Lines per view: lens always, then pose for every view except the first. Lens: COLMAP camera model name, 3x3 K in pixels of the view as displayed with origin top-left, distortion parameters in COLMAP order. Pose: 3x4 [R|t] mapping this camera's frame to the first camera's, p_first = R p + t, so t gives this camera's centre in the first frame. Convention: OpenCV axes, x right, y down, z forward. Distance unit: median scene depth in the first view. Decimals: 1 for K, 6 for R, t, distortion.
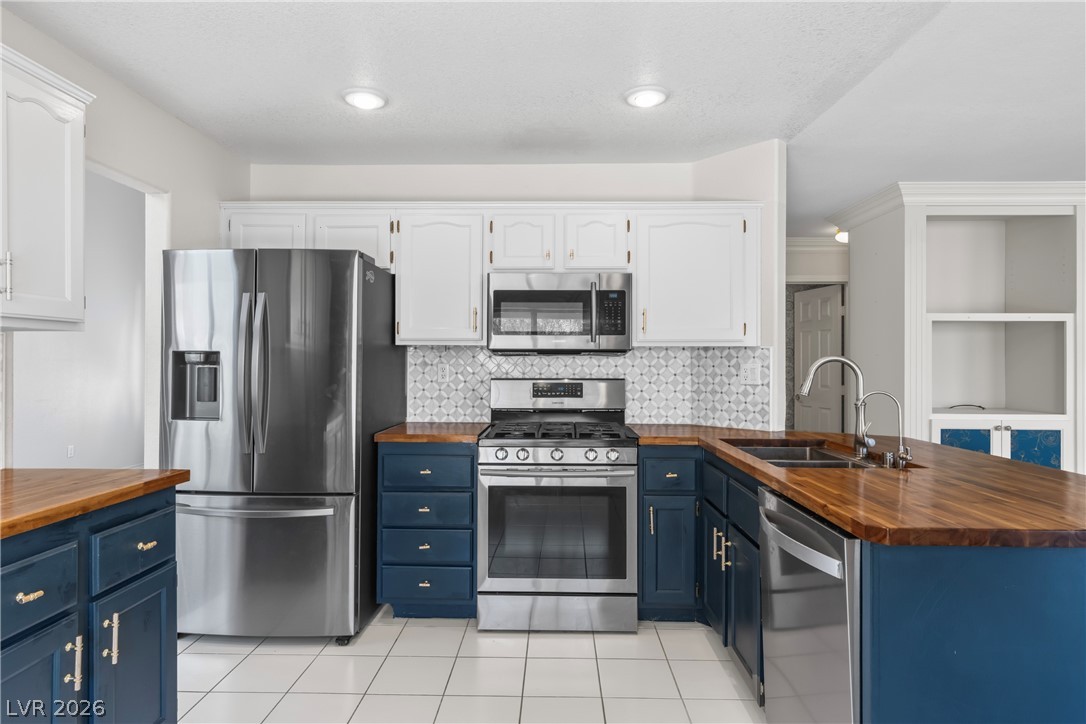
lens RADIAL K [[615.8, 0, 543.5], [0, 615.8, 360.3], [0, 0, 1]] dist [0.005604, 0.000769]
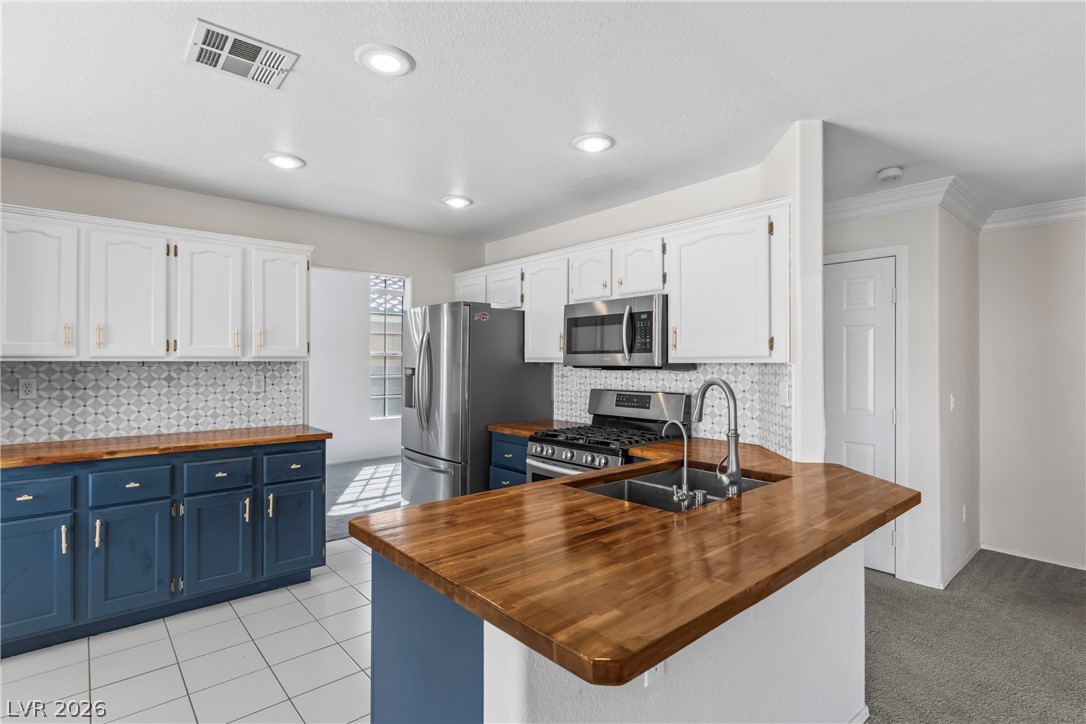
lens RADIAL K [[536.0, 0, 542.7], [0, 536.0, 361.9], [0, 0, 1]] dist [-0.001965, -0.000112]
pose [[0.671143, -0.003356, -0.741320, 0.645055], [0.001636, 0.999994, -0.003046, -0.021065], [0.741326, 0.000832, 0.671145, 0.218451]]
